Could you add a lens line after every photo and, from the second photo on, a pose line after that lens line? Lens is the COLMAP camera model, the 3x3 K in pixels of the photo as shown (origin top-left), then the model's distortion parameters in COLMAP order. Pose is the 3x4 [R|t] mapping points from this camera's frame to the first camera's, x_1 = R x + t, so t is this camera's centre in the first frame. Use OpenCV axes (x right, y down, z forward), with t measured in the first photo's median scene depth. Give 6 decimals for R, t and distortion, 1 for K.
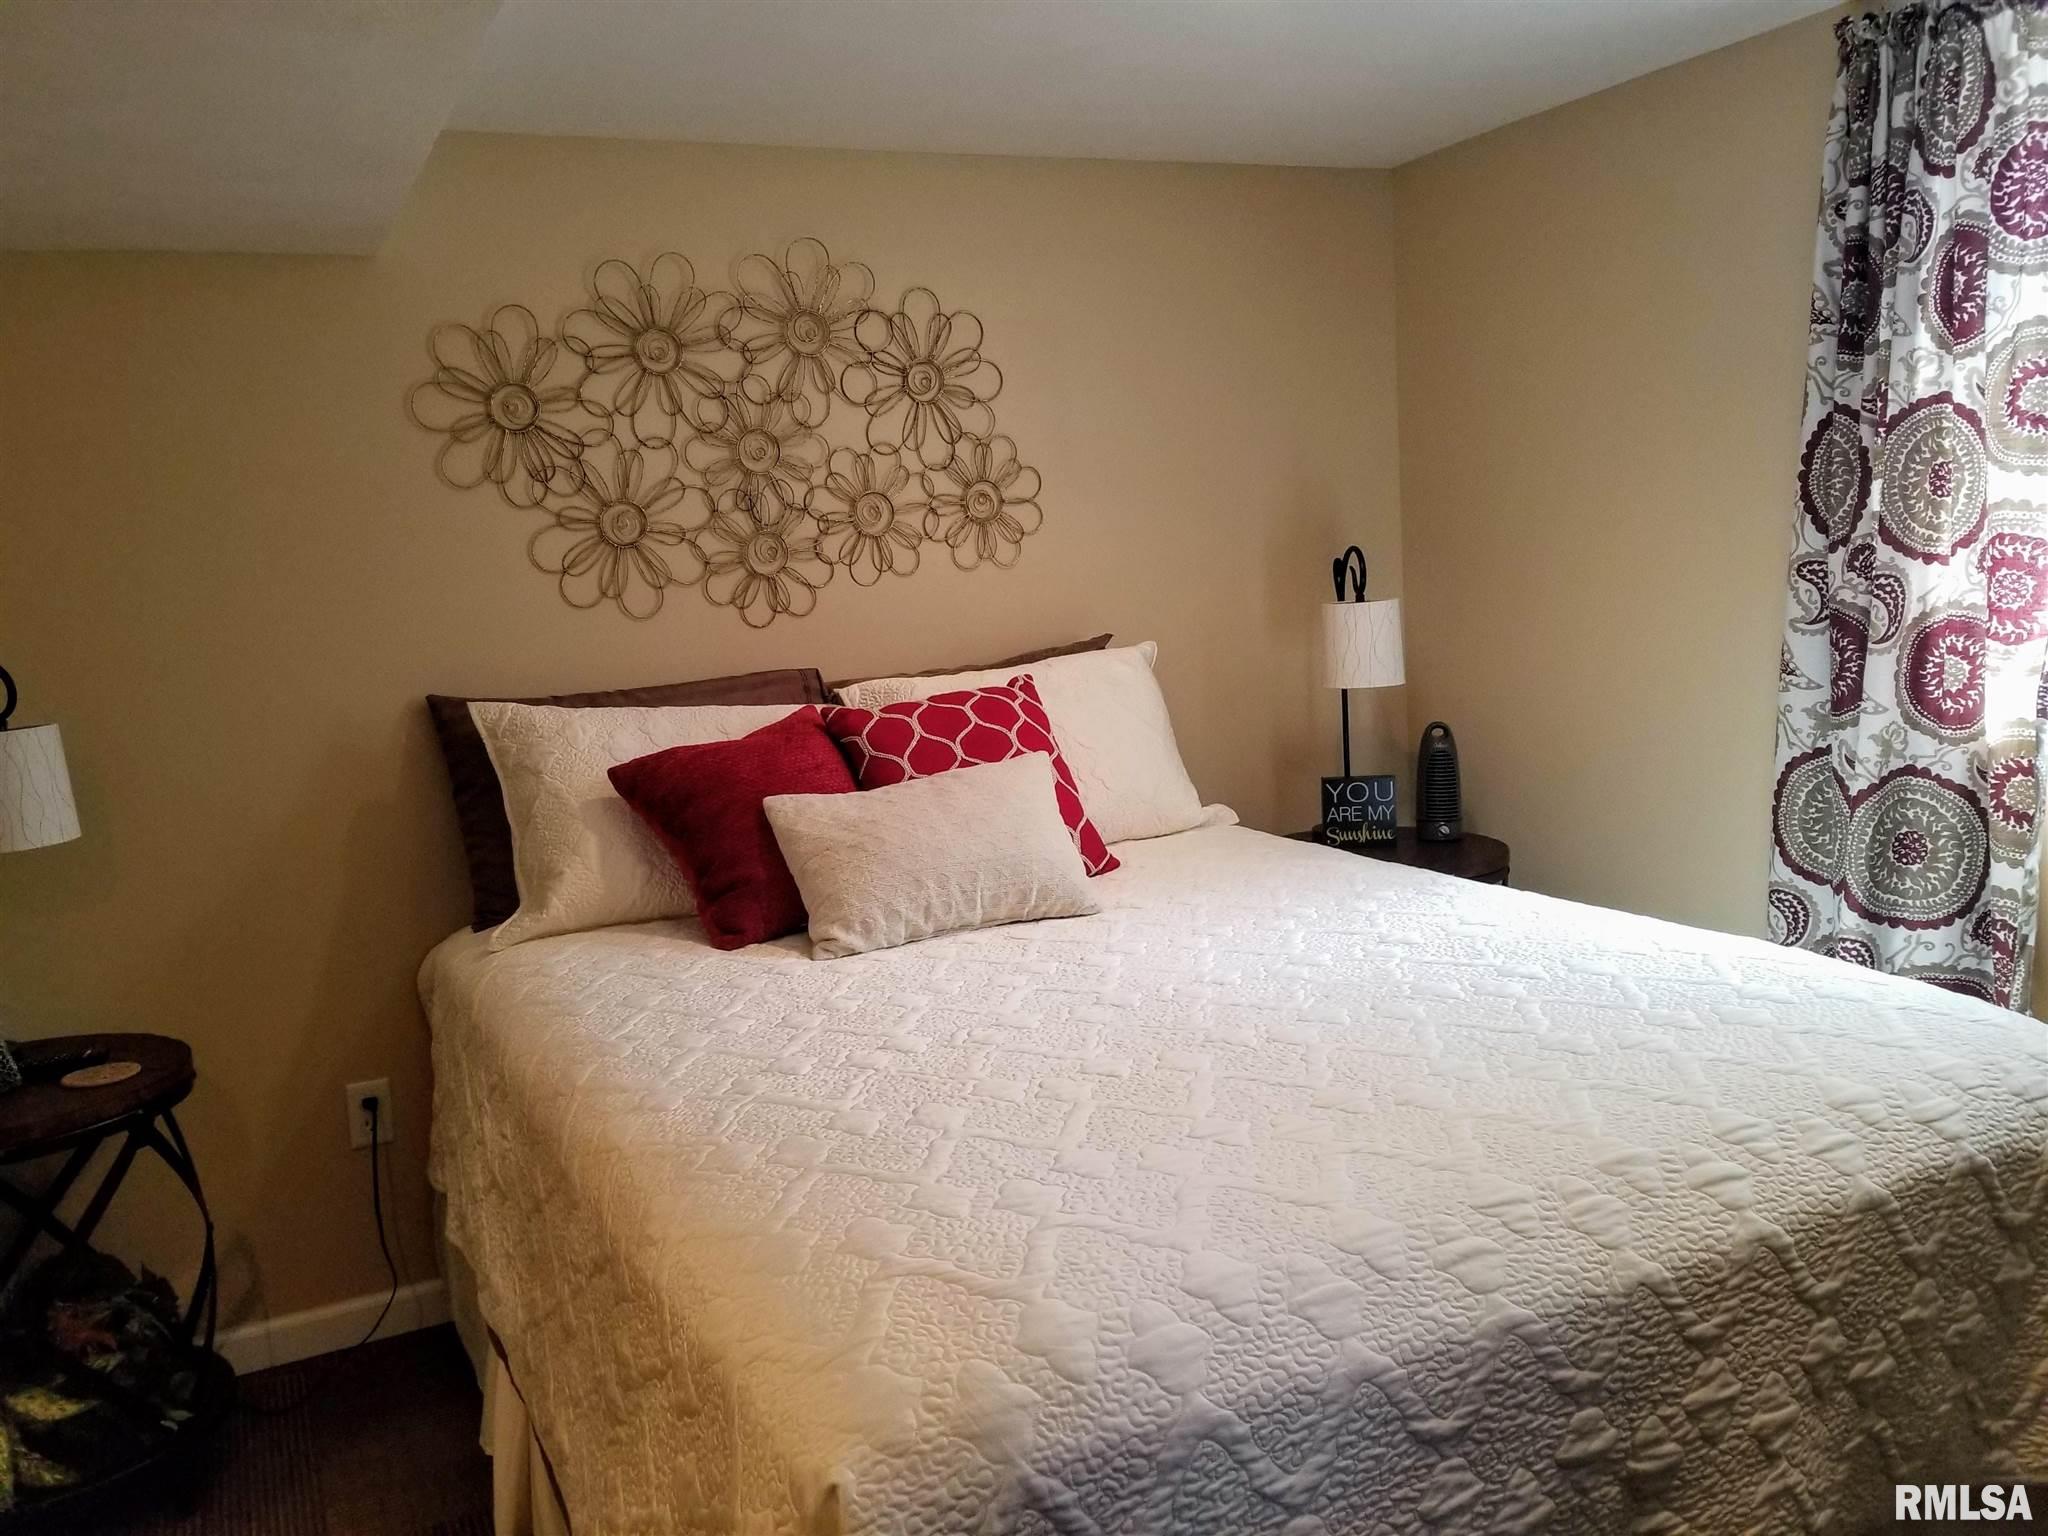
lens RADIAL K [[1584.5, 0, 977.6], [0, 1584.5, 741.9], [0, 0, 1]] dist [0.091040, -0.178552]
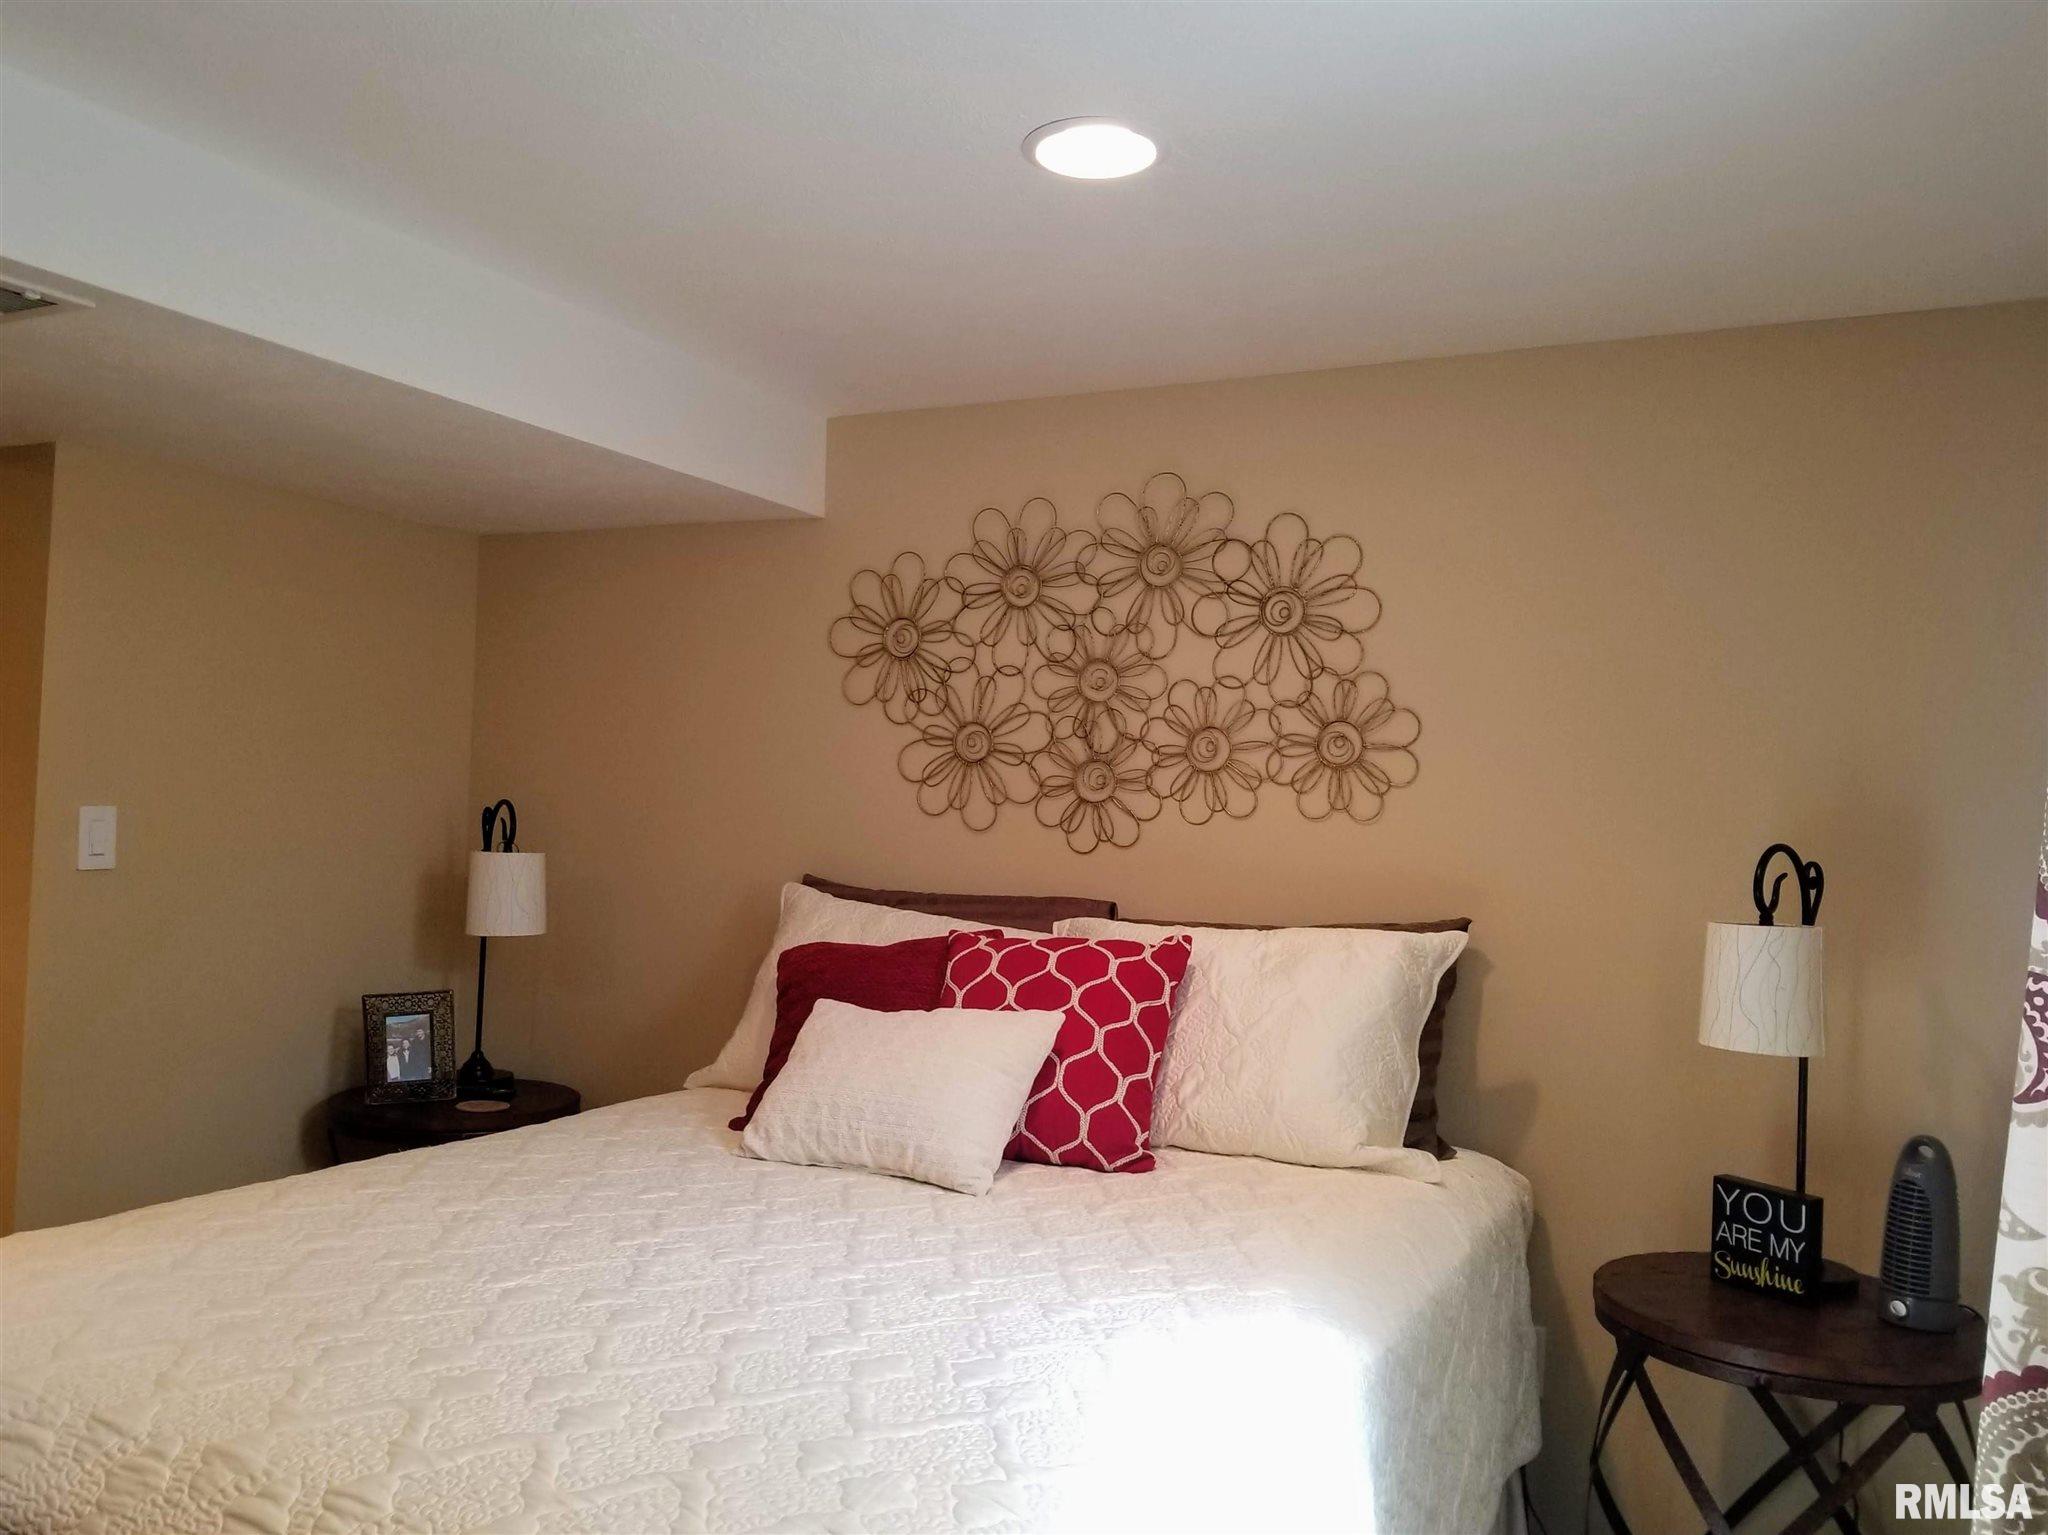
lens RADIAL K [[1681.2, 0, 1023.5], [0, 1681.2, 735.4], [0, 0, 1]] dist [0.031224, -0.001004]
pose [[0.589563, 0.058745, -0.805584, 0.700638], [-0.165276, 0.985023, -0.049127, -0.088700], [0.790632, 0.162107, 0.590442, 0.338962]]
